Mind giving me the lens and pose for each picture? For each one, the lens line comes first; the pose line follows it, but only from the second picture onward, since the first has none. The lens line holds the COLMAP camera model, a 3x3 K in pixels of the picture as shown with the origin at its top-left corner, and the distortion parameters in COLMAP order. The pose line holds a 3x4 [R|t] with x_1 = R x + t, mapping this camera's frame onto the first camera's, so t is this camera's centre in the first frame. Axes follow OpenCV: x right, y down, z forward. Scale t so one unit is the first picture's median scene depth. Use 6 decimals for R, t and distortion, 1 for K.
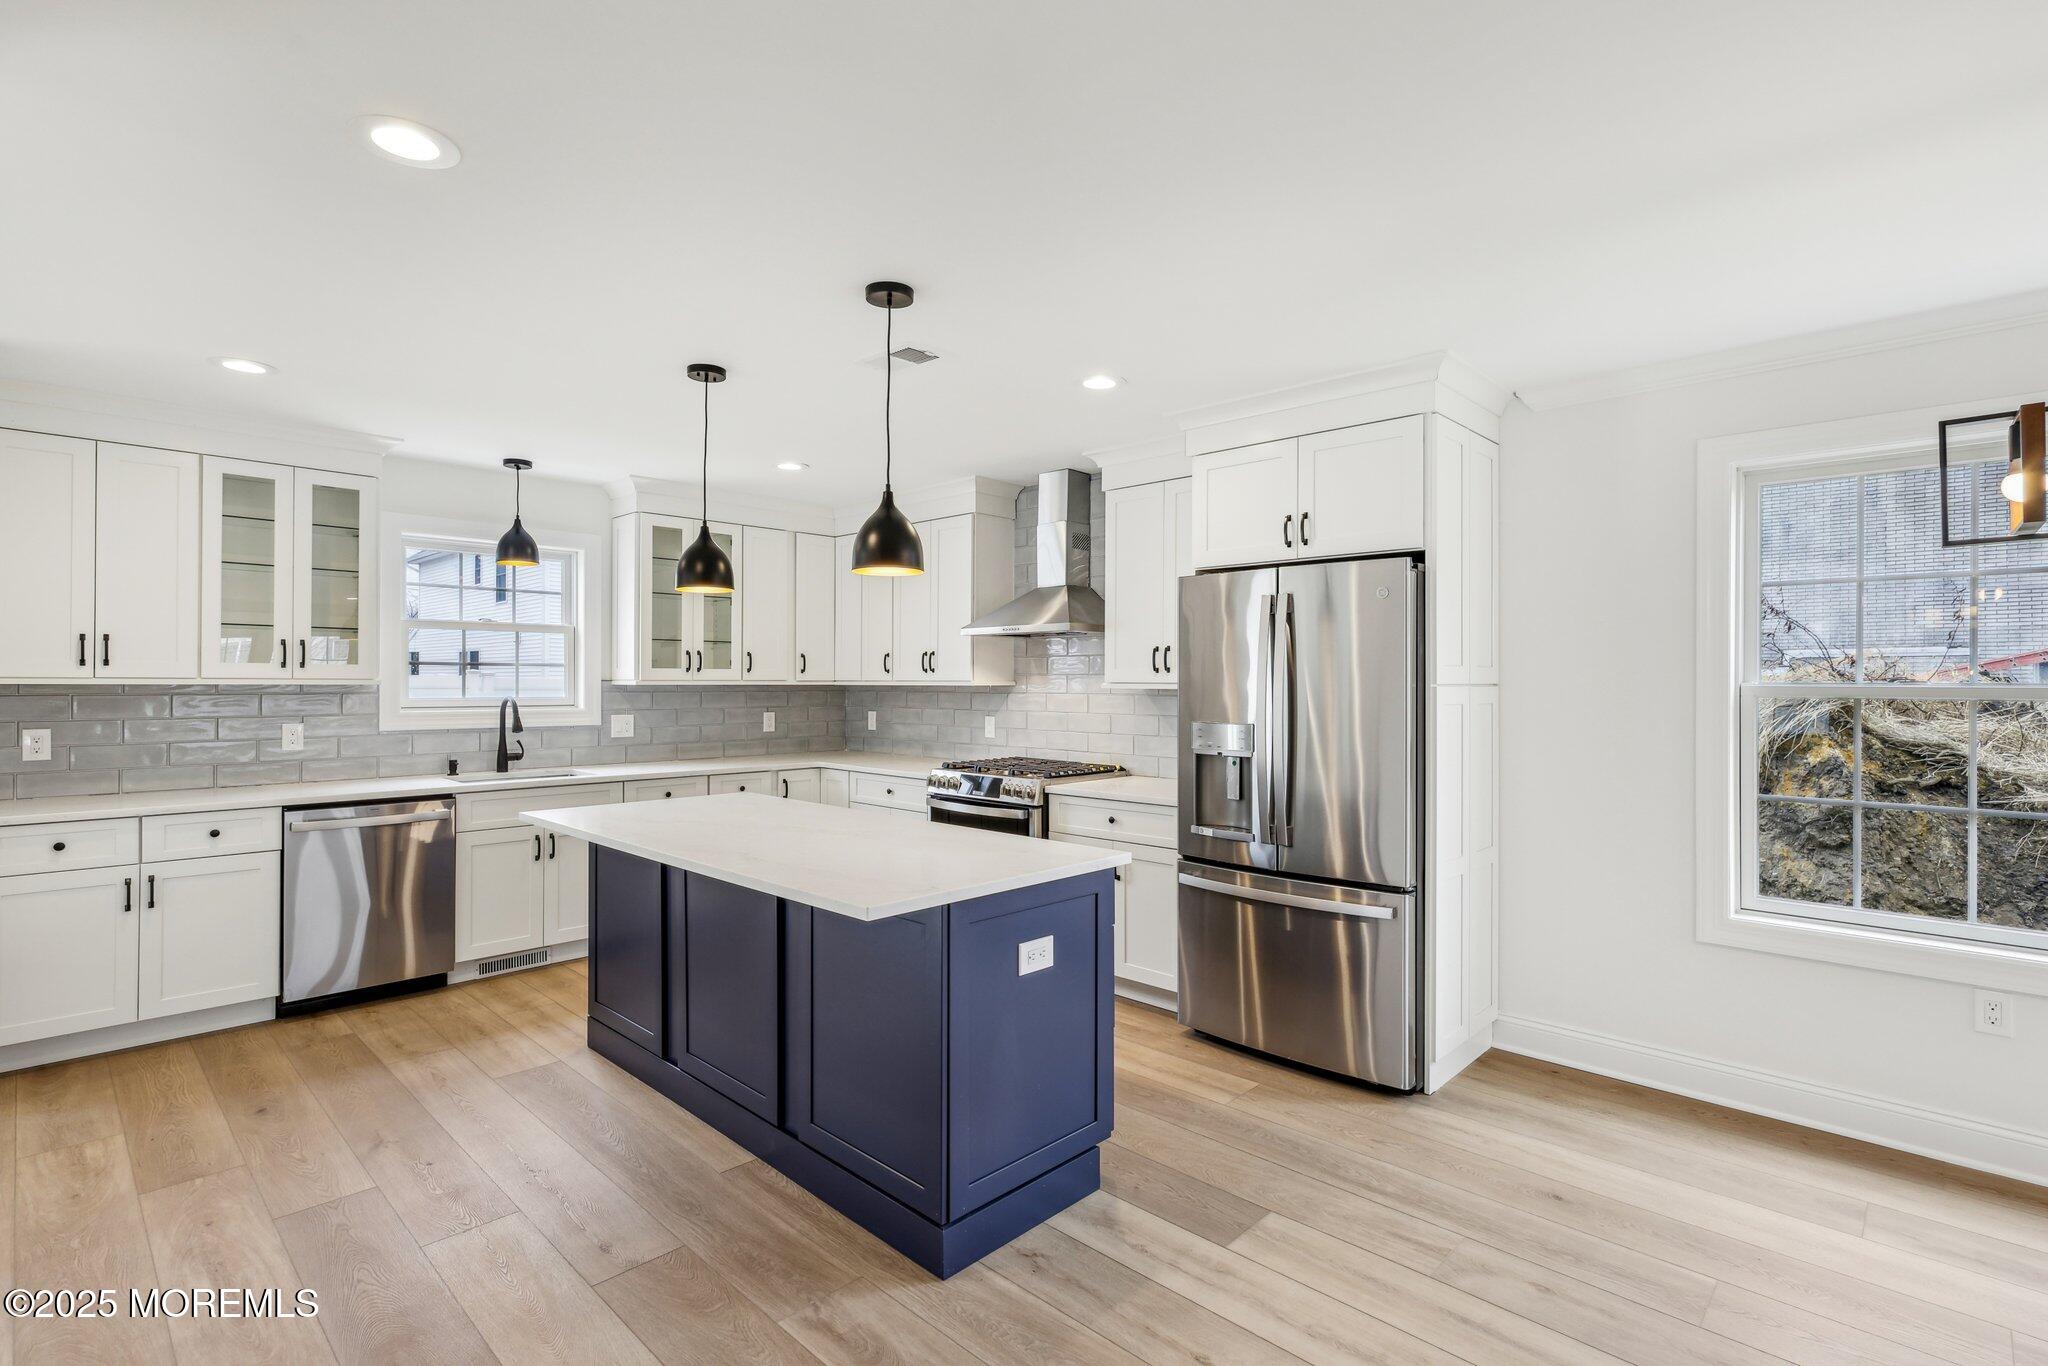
lens RADIAL K [[966.4, 0, 1024.8], [0, 966.4, 680.5], [0, 0, 1]] dist [-0.001597, 0.001026]
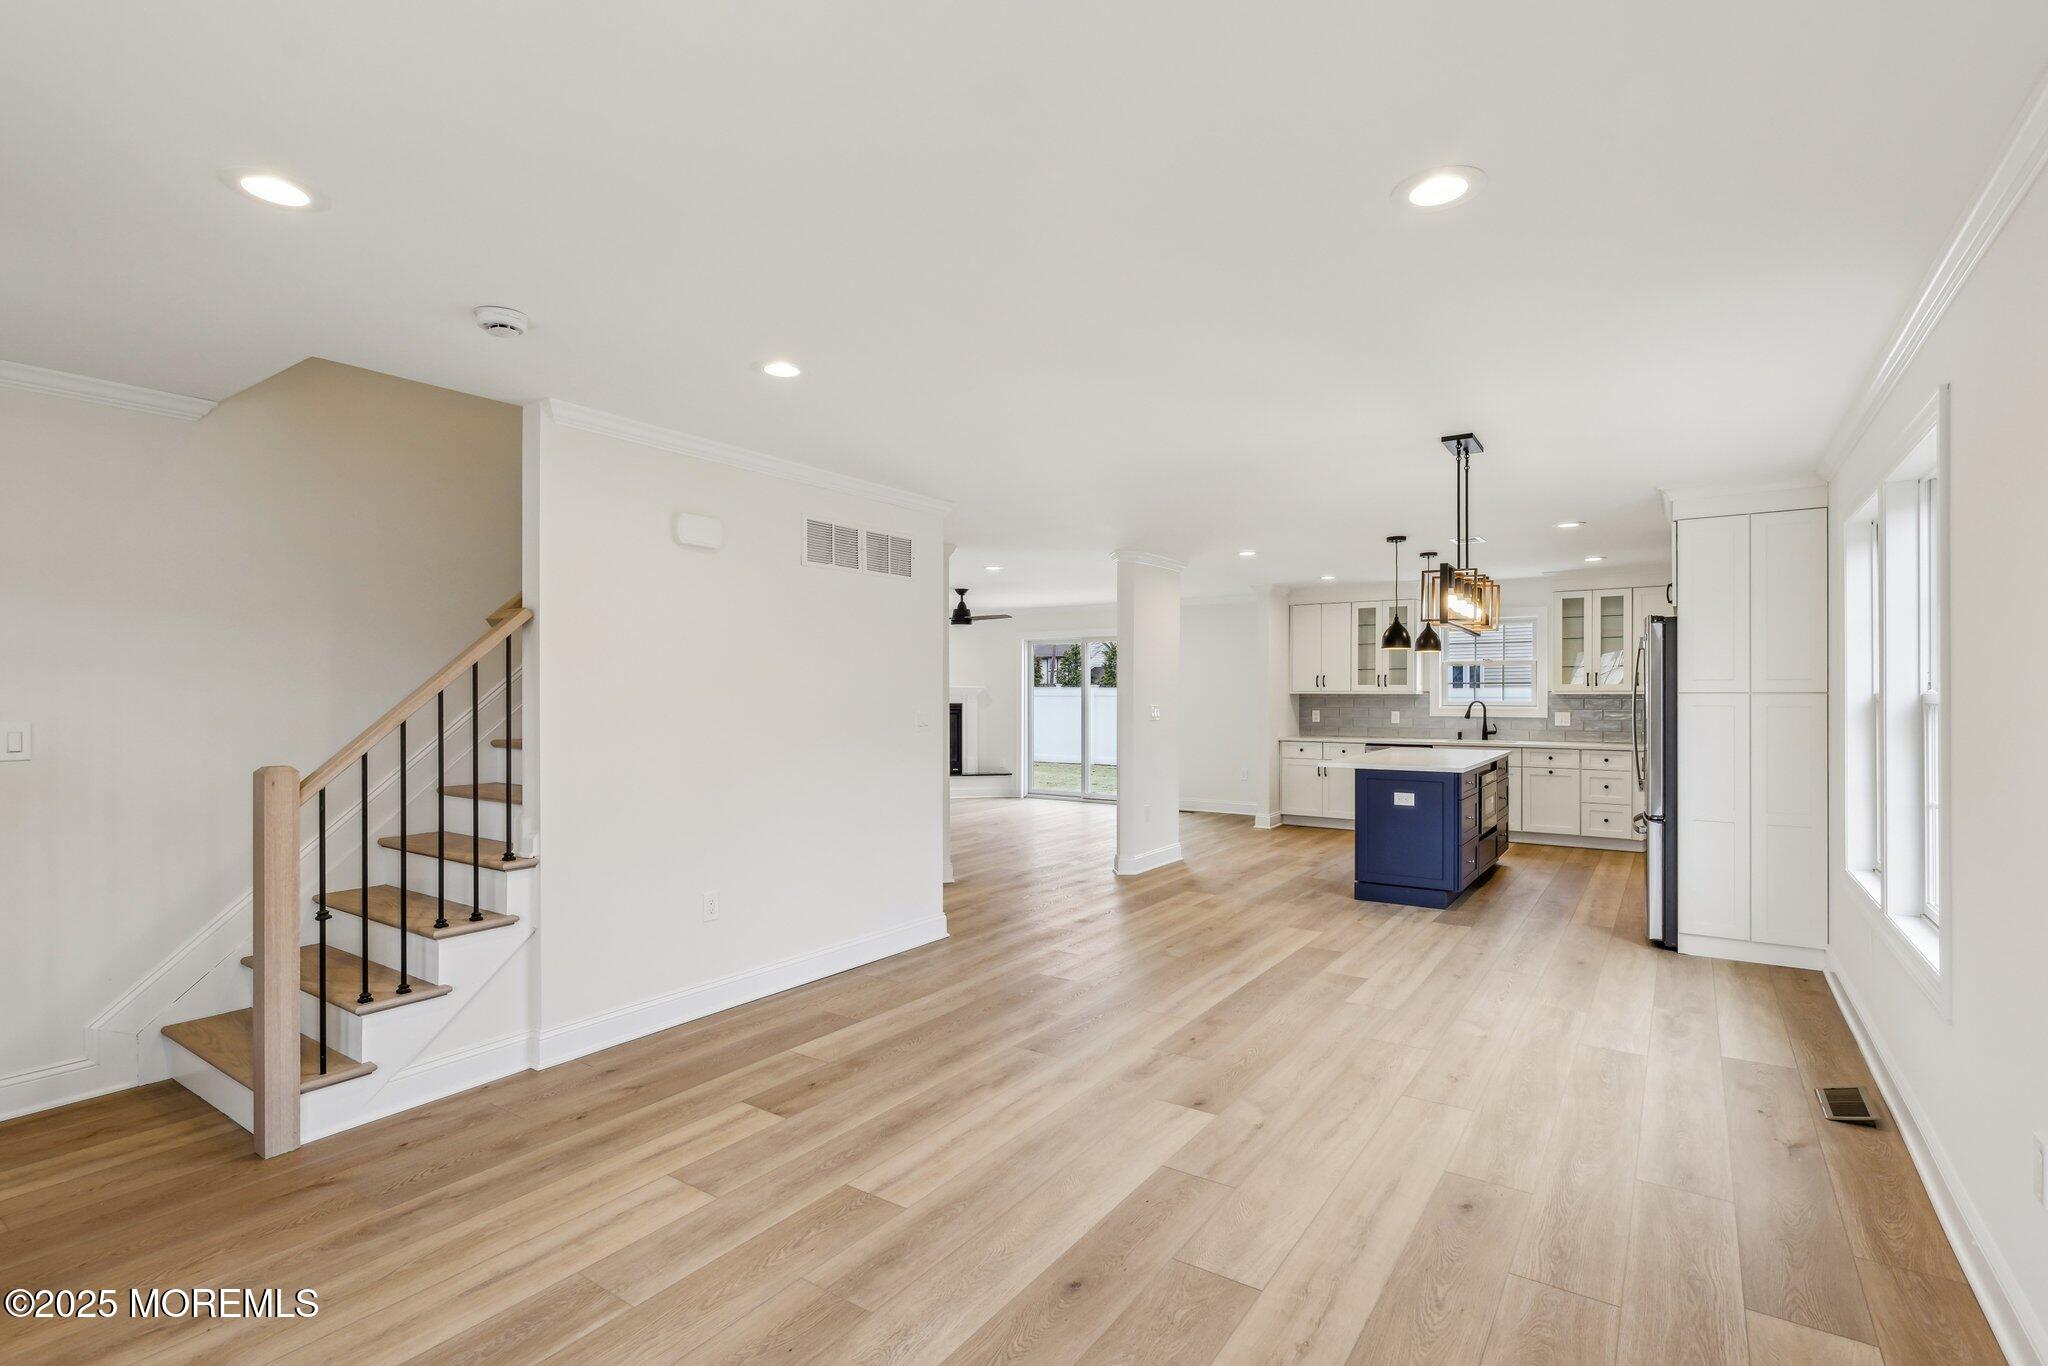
lens RADIAL K [[970.4, 0, 1024.0], [0, 970.4, 683.0], [0, 0, 1]] dist [-0.000613, 0.000419]
pose [[0.165614, -0.011664, -0.986122, 1.482888], [0.002363, 0.999932, -0.011430, 0.002424], [0.986188, -0.000437, 0.165630, -0.259277]]
